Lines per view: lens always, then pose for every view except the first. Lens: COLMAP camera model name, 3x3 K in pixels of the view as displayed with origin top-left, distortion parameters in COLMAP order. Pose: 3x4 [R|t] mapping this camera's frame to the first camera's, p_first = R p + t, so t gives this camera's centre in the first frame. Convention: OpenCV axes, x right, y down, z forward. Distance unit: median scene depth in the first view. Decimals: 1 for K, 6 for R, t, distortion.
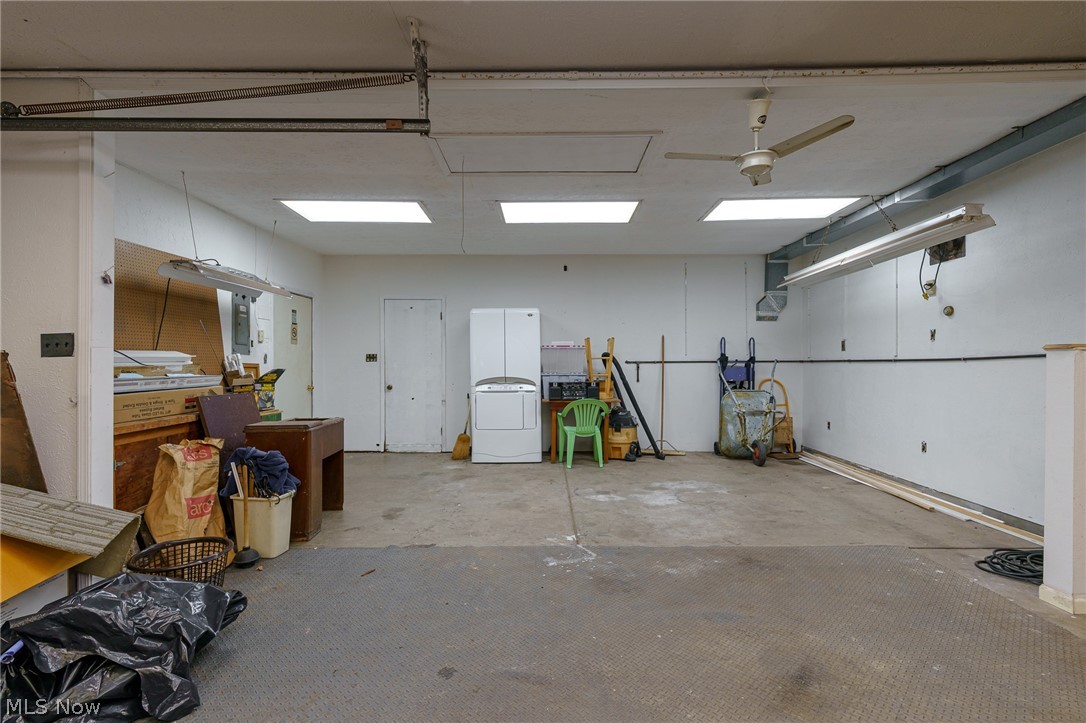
lens RADIAL K [[498.5, 0, 535.8], [0, 498.5, 364.8], [0, 0, 1]] dist [-0.016471, 0.000227]
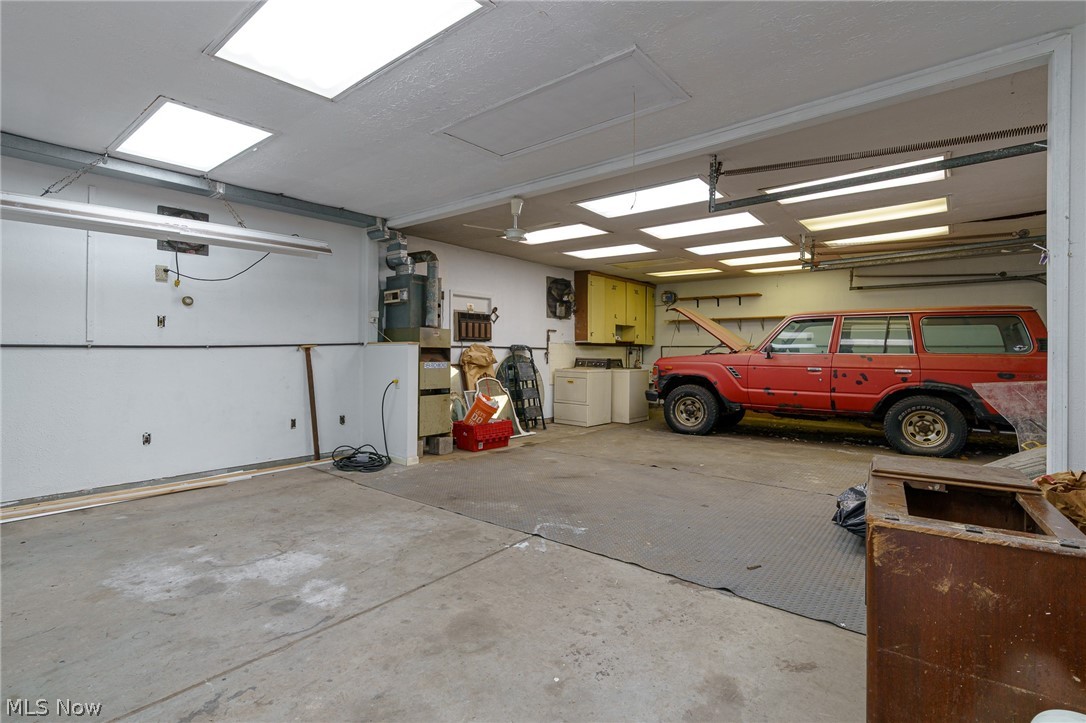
lens RADIAL K [[498.5, 0, 534.2], [0, 498.5, 354.1], [0, 0, 1]] dist [-0.016471, 0.000227]
pose [[-0.777243, -0.002604, 0.629195, -0.469711], [0.001316, 0.999983, 0.005764, -0.000339], [-0.629199, 0.005308, -0.777226, 1.551858]]
